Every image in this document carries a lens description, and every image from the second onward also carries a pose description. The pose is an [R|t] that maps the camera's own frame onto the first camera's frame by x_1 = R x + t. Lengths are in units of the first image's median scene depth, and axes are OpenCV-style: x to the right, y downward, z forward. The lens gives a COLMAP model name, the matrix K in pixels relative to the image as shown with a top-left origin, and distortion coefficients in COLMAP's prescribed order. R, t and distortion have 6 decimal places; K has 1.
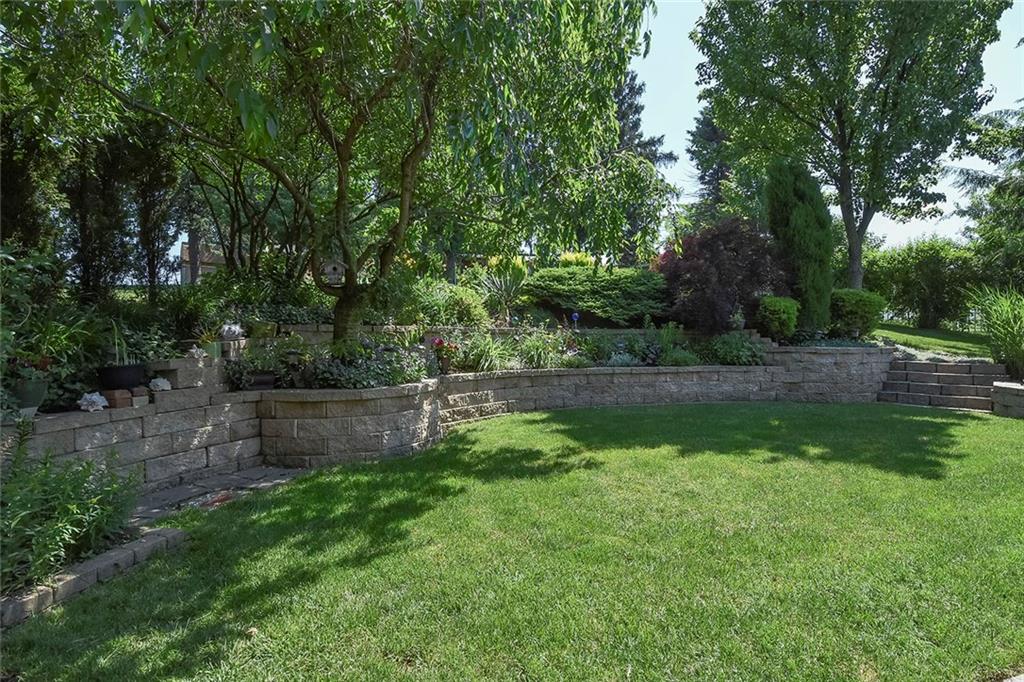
lens RADIAL K [[453.2, 0, 515.0], [0, 453.2, 338.3], [0, 0, 1]] dist [-0.002017, -0.000027]
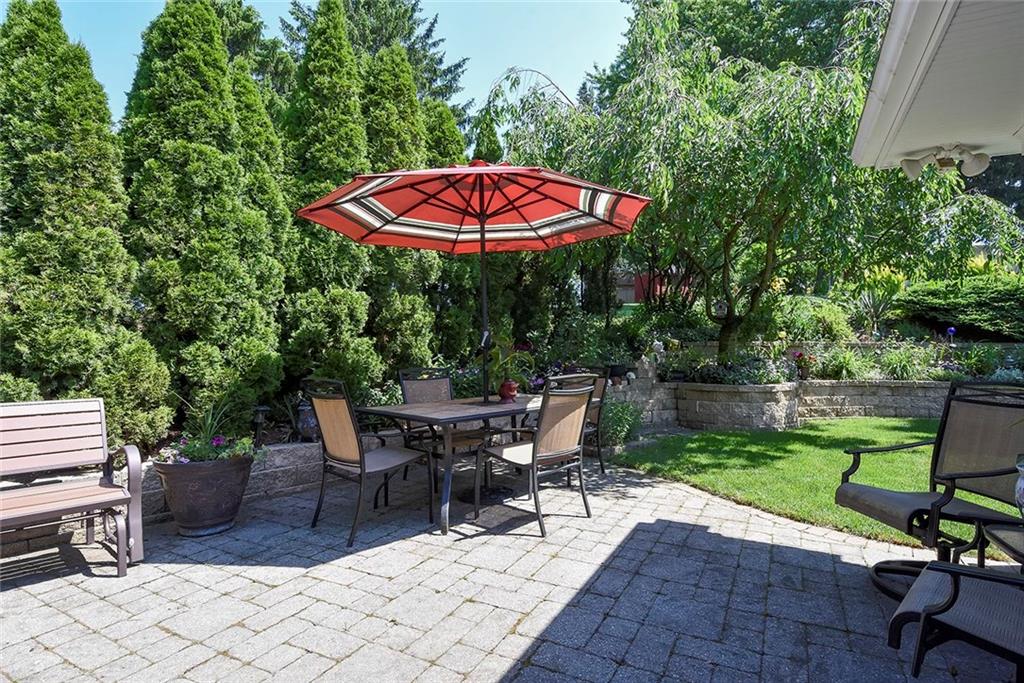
lens RADIAL K [[543.1, 0, 516.1], [0, 543.1, 338.0], [0, 0, 1]] dist [-0.020994, -0.000213]
pose [[0.763973, -0.005255, -0.645227, 0.196666], [-0.004728, 0.999894, -0.013742, -0.013438], [0.645231, 0.013549, 0.763868, -0.647318]]
